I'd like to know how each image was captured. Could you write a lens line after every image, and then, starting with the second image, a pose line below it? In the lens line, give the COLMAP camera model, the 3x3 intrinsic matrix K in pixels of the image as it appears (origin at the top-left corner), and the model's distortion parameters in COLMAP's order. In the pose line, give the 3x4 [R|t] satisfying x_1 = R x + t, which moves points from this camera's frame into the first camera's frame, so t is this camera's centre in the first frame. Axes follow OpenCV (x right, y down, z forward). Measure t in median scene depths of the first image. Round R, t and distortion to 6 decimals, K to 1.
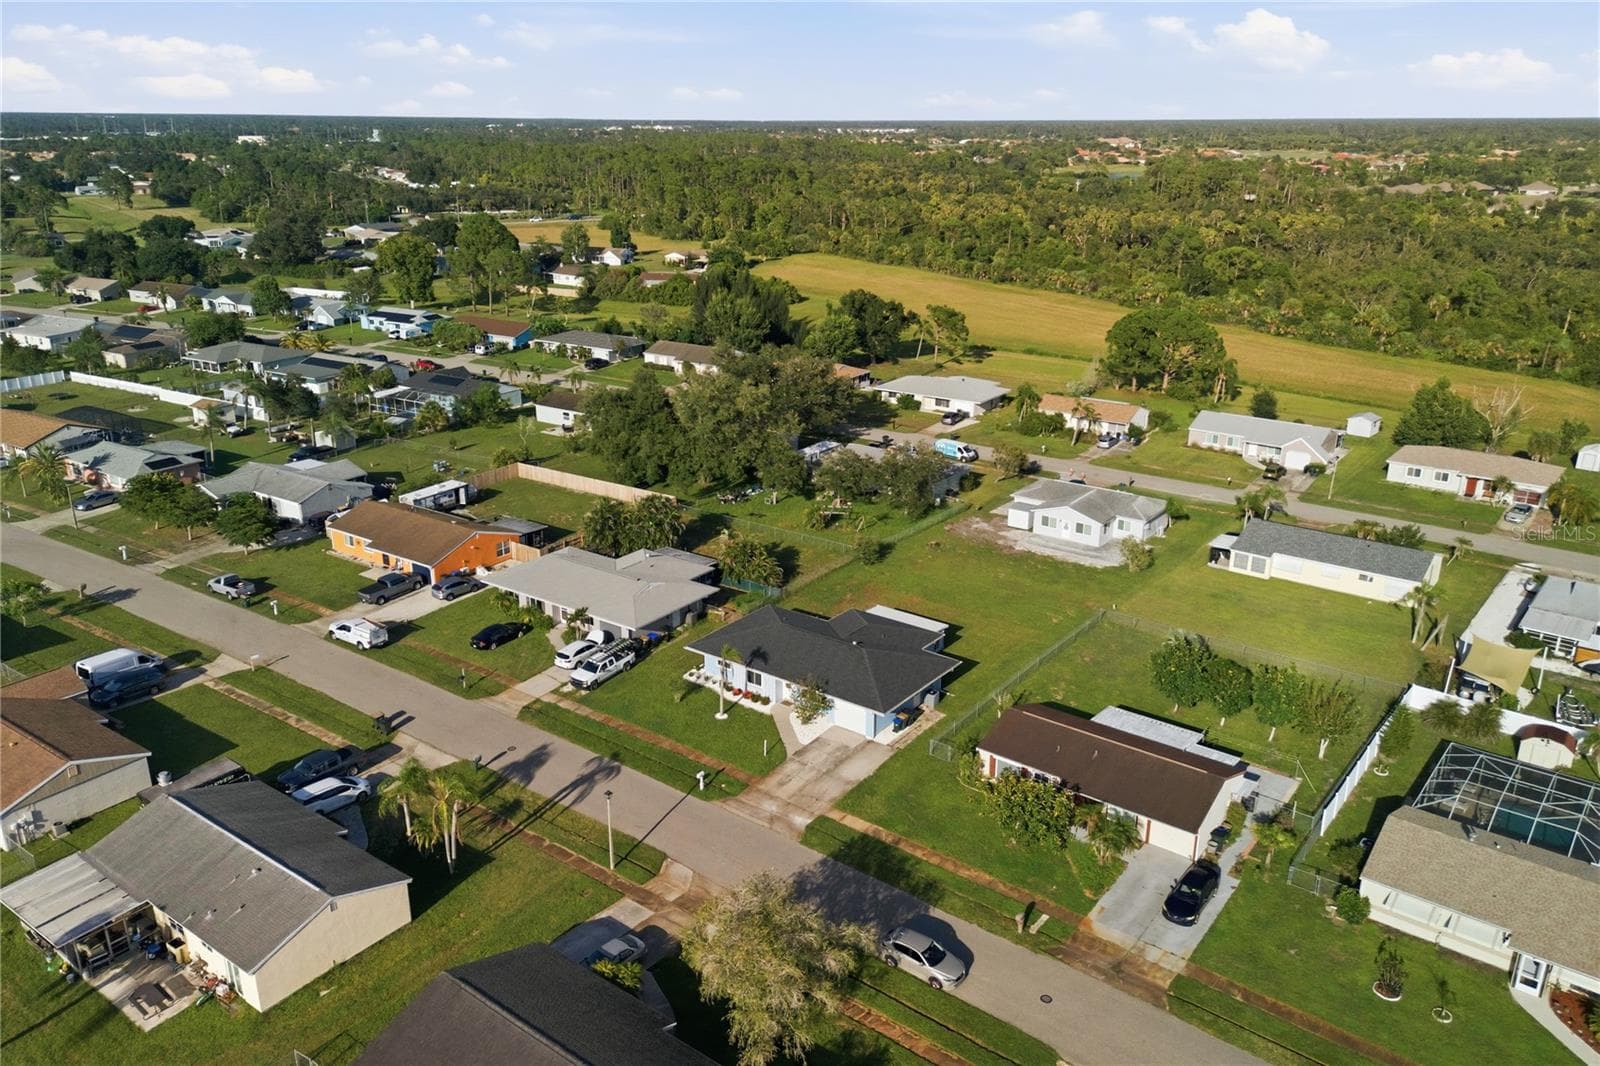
lens RADIAL K [[1167.6, 0, 800.8], [0, 1167.6, 550.4], [0, 0, 1]] dist [0.107891, -0.131307]
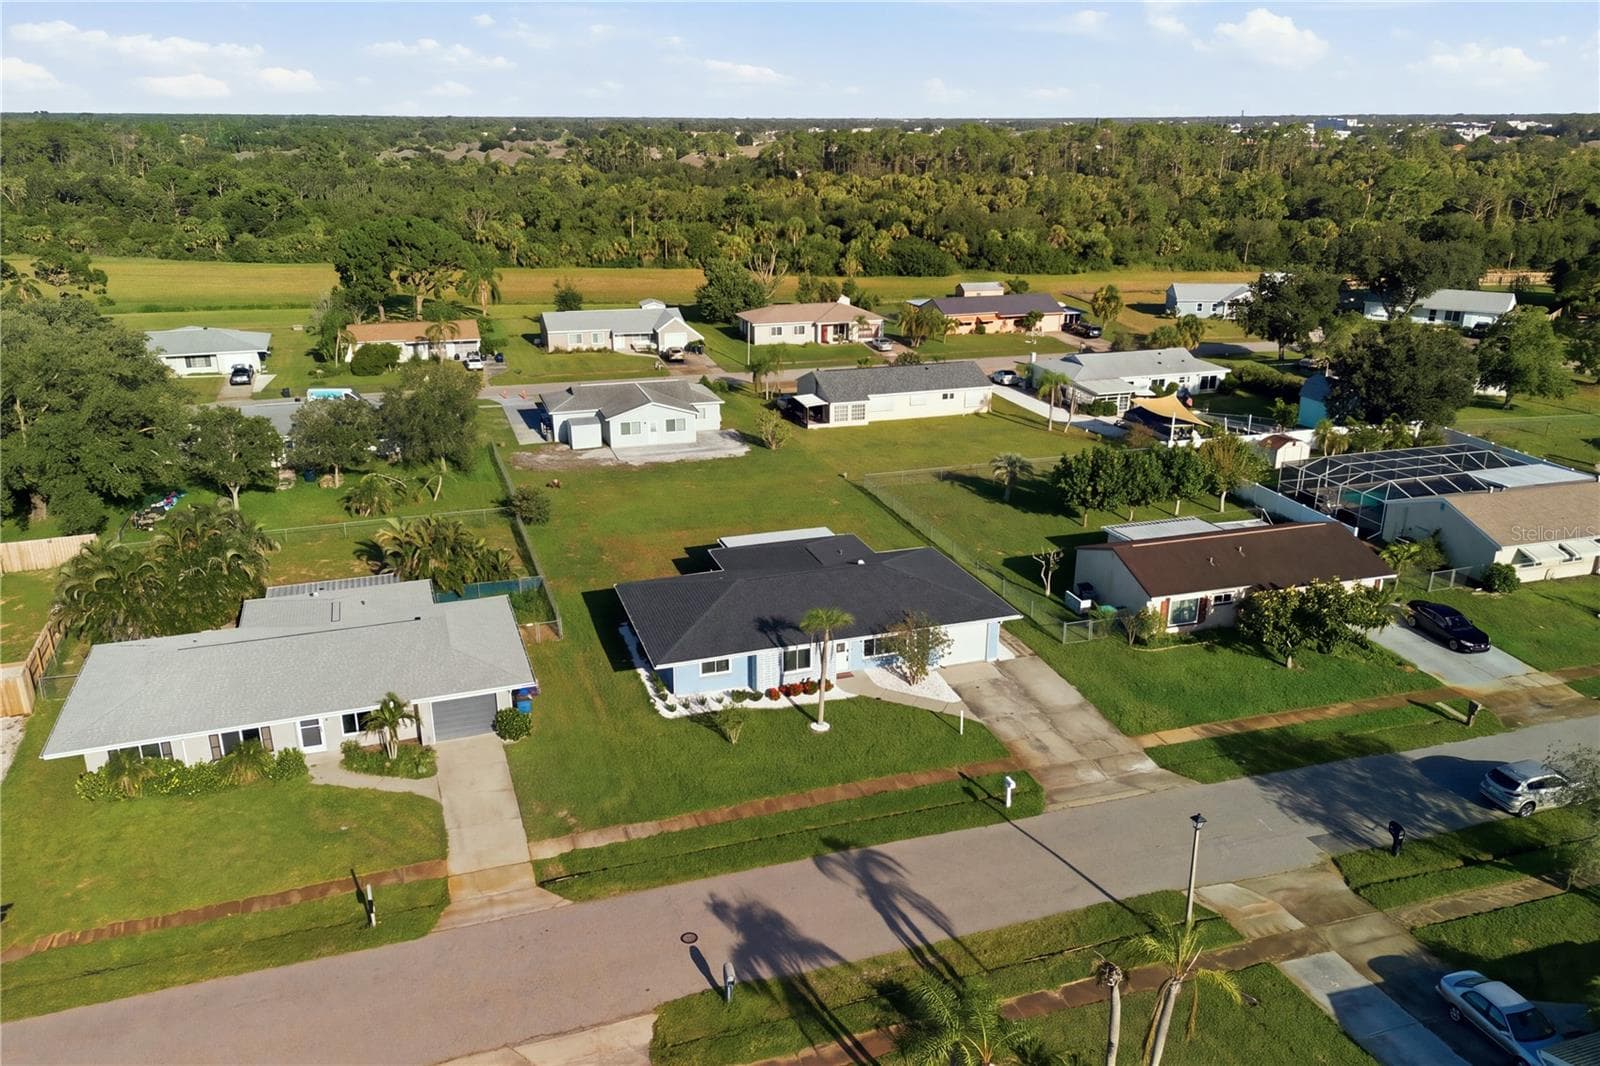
lens RADIAL K [[1167.6, 0, 800.8], [0, 1167.6, 550.4], [0, 0, 1]] dist [0.107891, -0.131307]
pose [[0.568023, -0.282923, 0.772854, -0.493193], [0.281262, 0.949249, 0.140779, -0.034101], [-0.773461, 0.137409, 0.618771, 0.577729]]
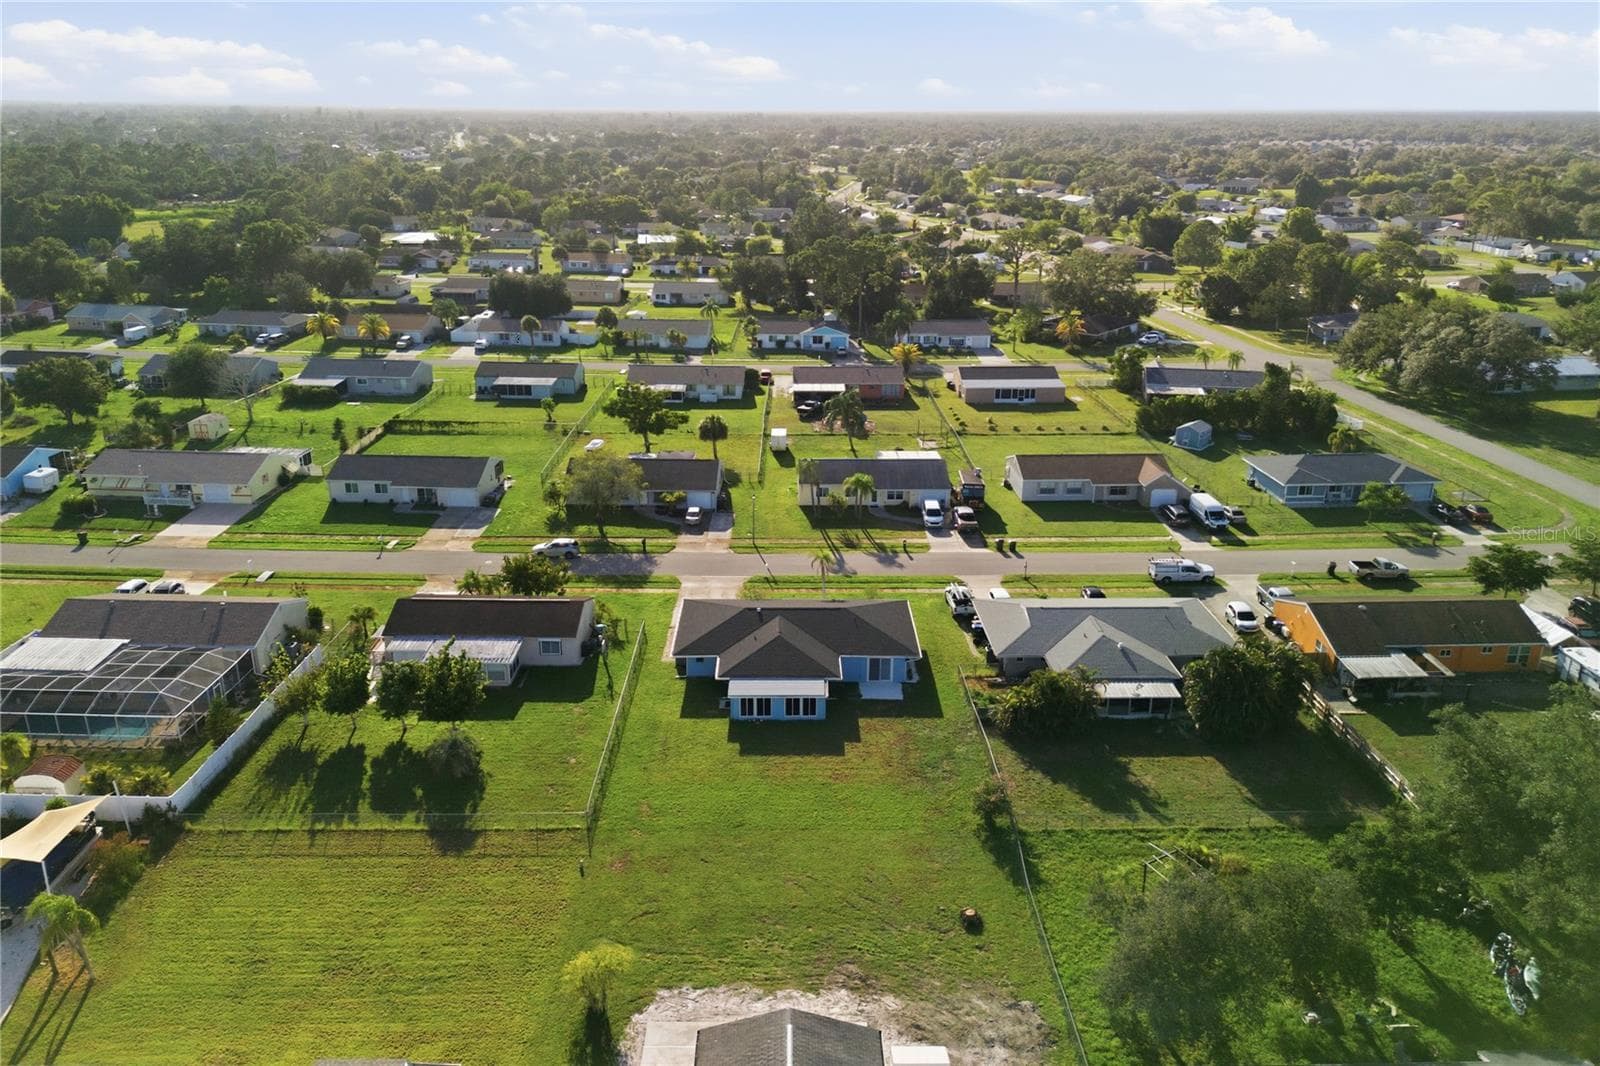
lens RADIAL K [[1167.6, 0, 800.8], [0, 1167.6, 550.4], [0, 0, 1]] dist [0.107891, -0.131307]
pose [[-0.792222, 0.208853, -0.573380, 0.580459], [-0.217619, 0.781137, 0.585207, -0.556986], [0.570110, 0.588393, -0.573383, 1.533696]]
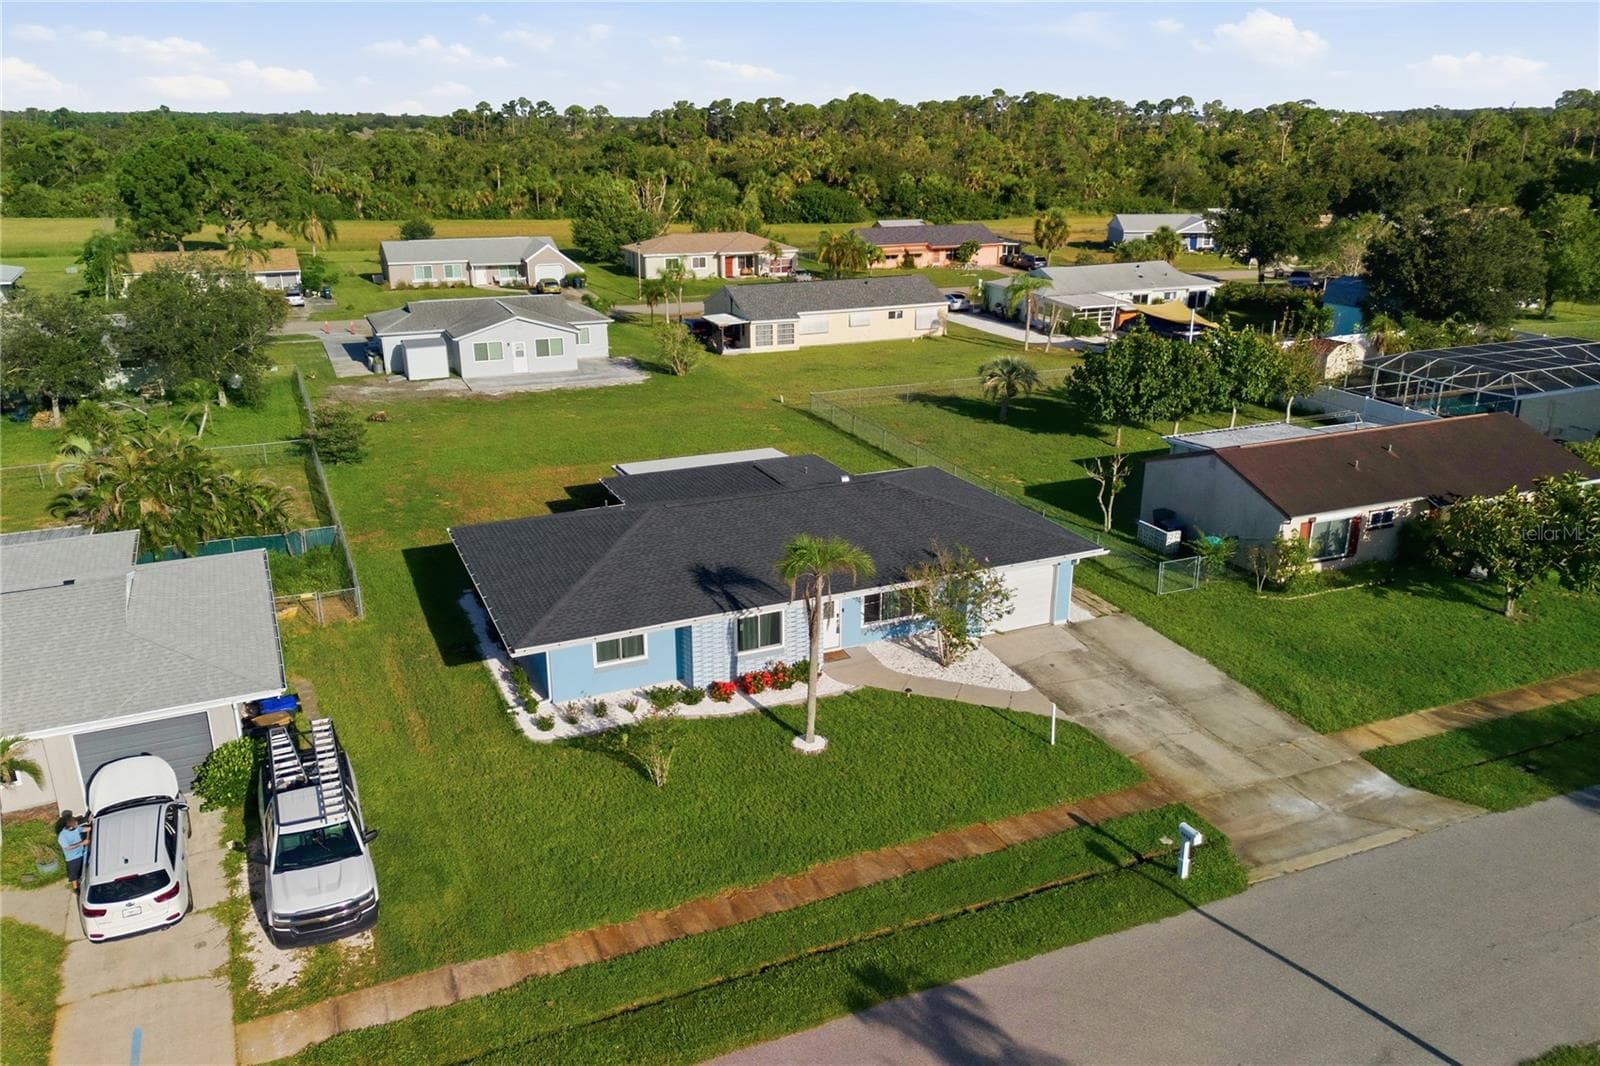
lens RADIAL K [[1182.4, 0, 800.0], [0, 1182.4, 533.0], [0, 0, 1]] dist [0.043621, -0.019814]
pose [[0.484957, -0.288041, 0.825741, -0.324856], [0.300408, 0.941616, 0.152032, 0.025226], [-0.821323, 0.174330, 0.543174, 0.751232]]
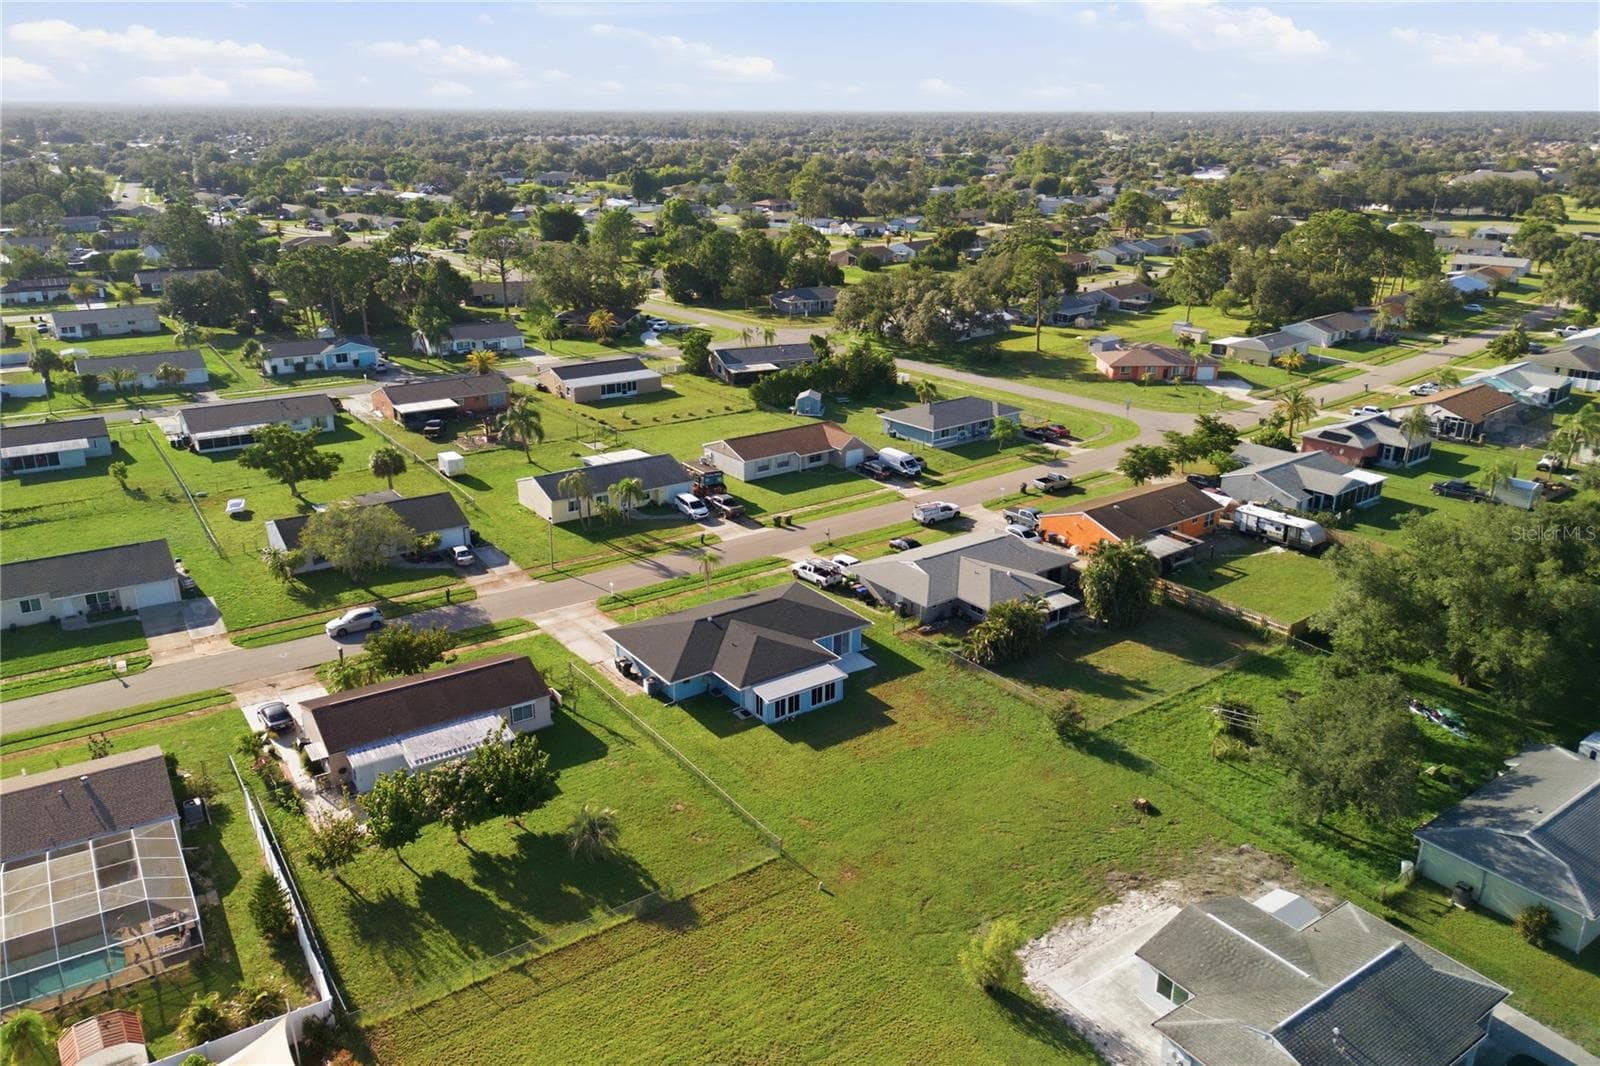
lens RADIAL K [[1167.6, 0, 800.8], [0, 1167.6, 550.4], [0, 0, 1]] dist [0.107891, -0.131307]
pose [[-0.302605, 0.331245, -0.893704, 0.885050], [-0.337623, 0.839612, 0.425515, -0.417975], [0.891314, 0.430498, -0.142235, 1.153123]]
